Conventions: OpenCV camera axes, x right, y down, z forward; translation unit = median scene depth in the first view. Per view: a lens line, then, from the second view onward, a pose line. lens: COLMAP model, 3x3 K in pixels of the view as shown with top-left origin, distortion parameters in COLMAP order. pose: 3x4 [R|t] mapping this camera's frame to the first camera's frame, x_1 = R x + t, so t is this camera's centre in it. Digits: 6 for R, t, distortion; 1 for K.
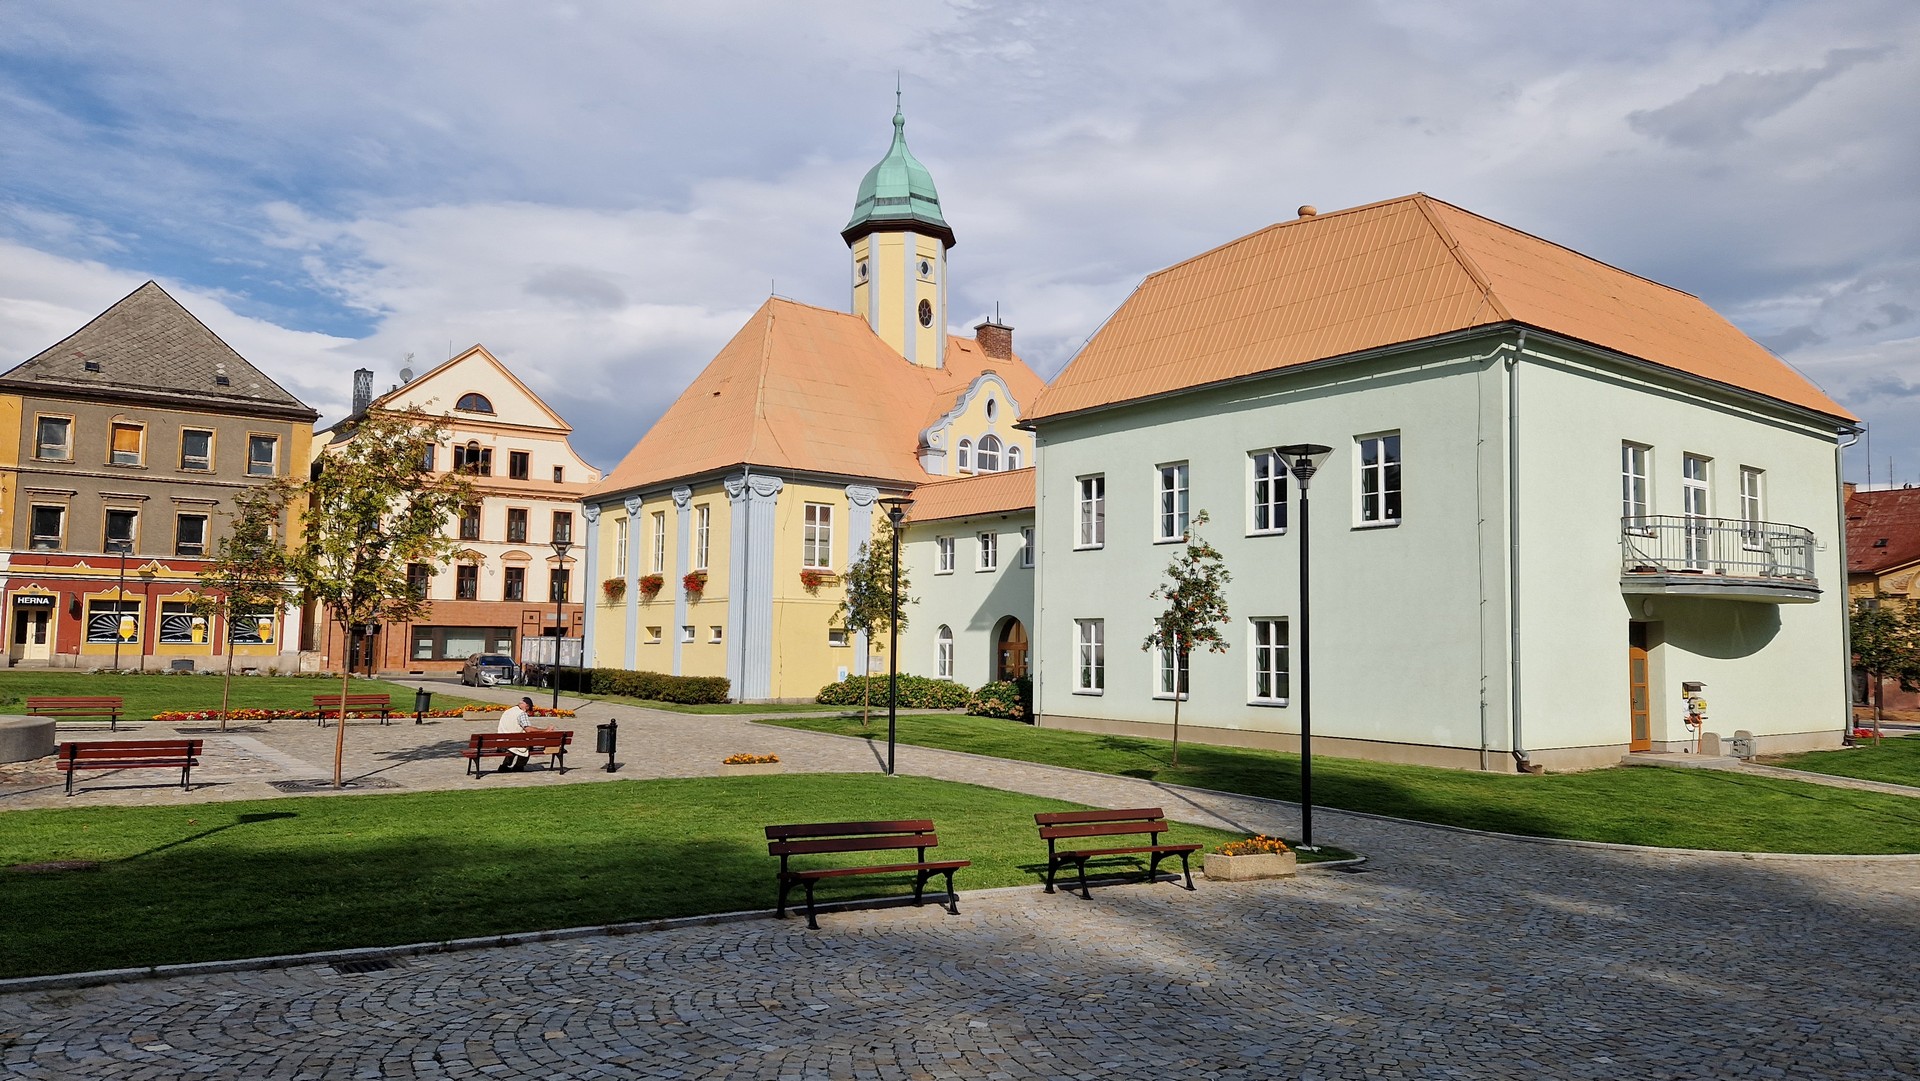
lens RADIAL K [[1299.5, 0, 977.5], [0, 1299.5, 540.9], [0, 0, 1]] dist [0.092755, -0.076081]
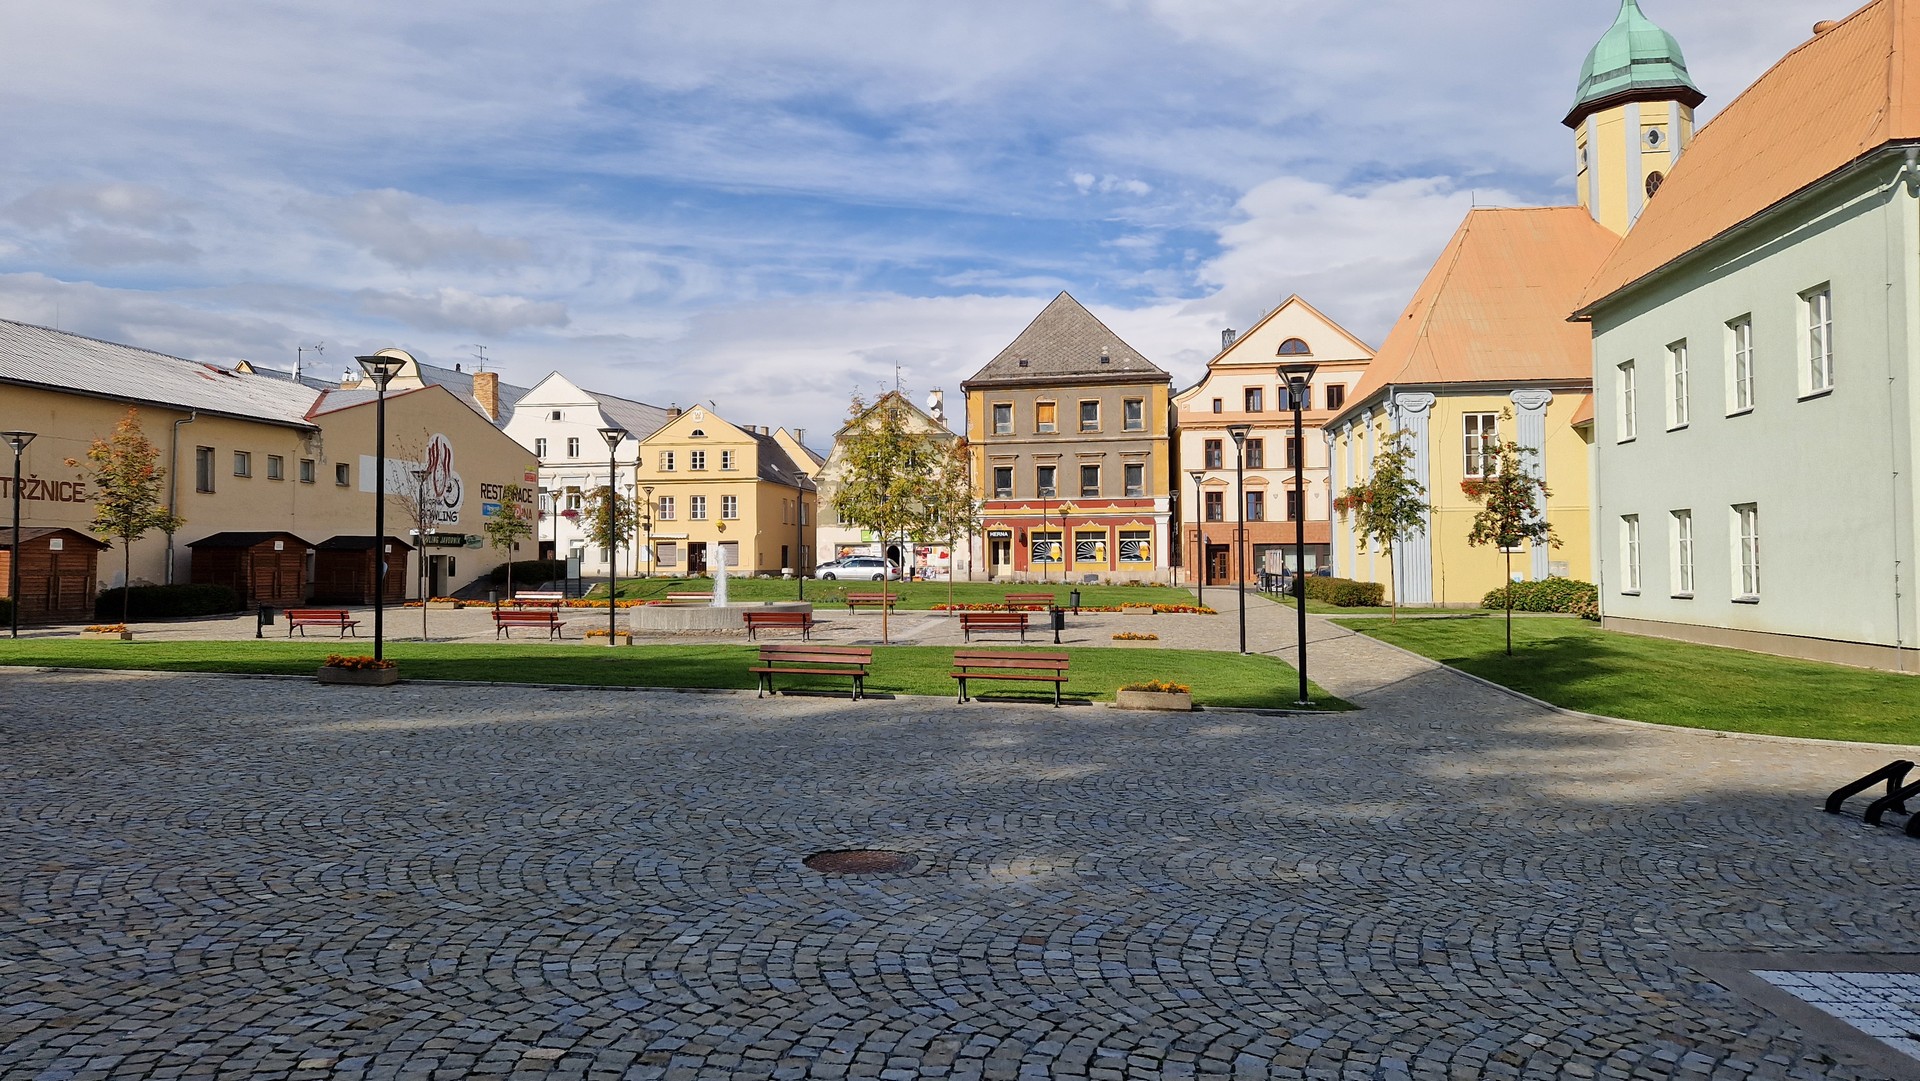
lens RADIAL K [[1305.4, 0, 960.0], [0, 1305.4, 540.5], [0, 0, 1]] dist [0.084236, -0.135002]
pose [[0.706874, -0.033334, -0.706553, 0.246488], [0.075885, 0.996698, 0.028898, 0.008079], [0.703257, -0.074044, 0.707070, -0.015535]]
